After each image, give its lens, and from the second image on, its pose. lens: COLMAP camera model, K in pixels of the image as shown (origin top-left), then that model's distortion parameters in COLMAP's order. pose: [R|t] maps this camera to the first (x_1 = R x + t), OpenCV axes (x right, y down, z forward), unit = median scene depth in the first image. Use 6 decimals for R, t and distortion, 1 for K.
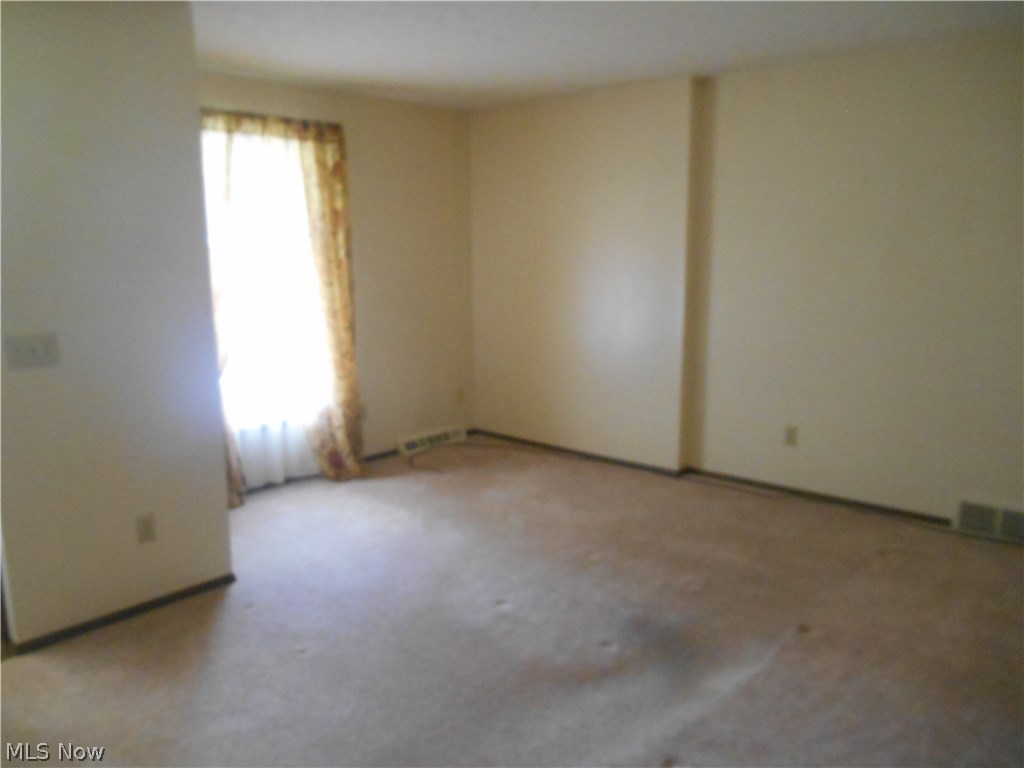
lens RADIAL K [[782.9, 0, 504.7], [0, 782.9, 388.1], [0, 0, 1]] dist [-0.030661, 0.012813]
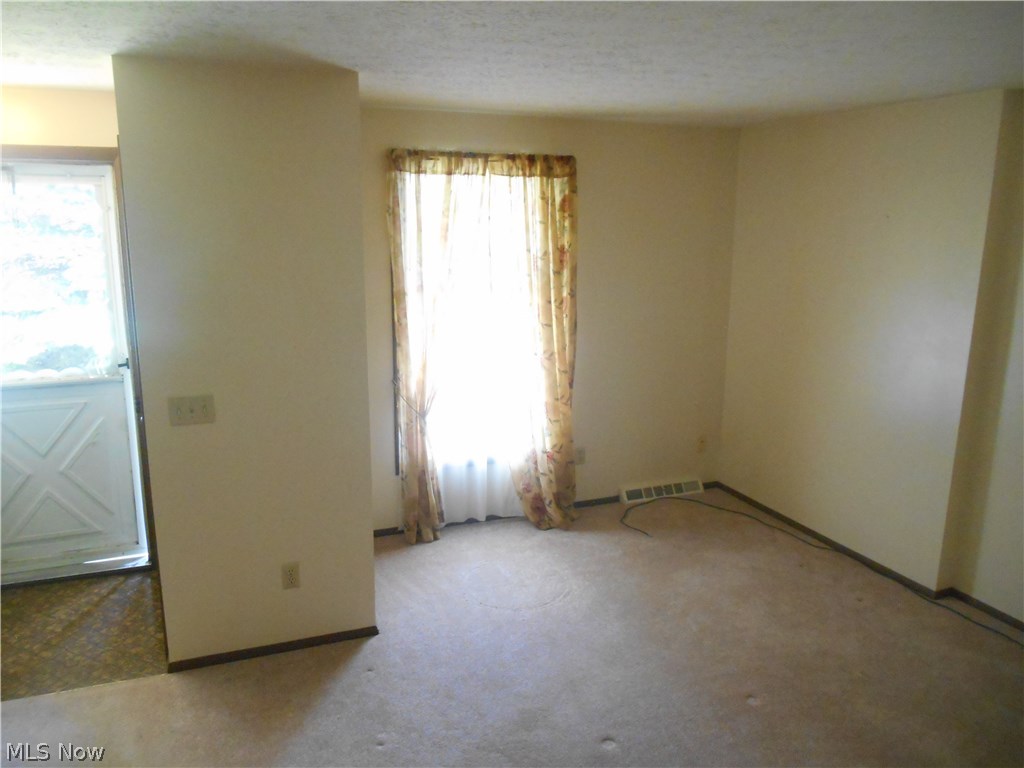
lens RADIAL K [[782.9, 0, 503.7], [0, 782.9, 394.4], [0, 0, 1]] dist [-0.030661, 0.012813]
pose [[0.898017, 0.110606, -0.425830, 0.145066], [-0.093803, 0.993763, 0.060303, -0.101147], [0.429844, -0.014209, 0.902791, 0.109911]]
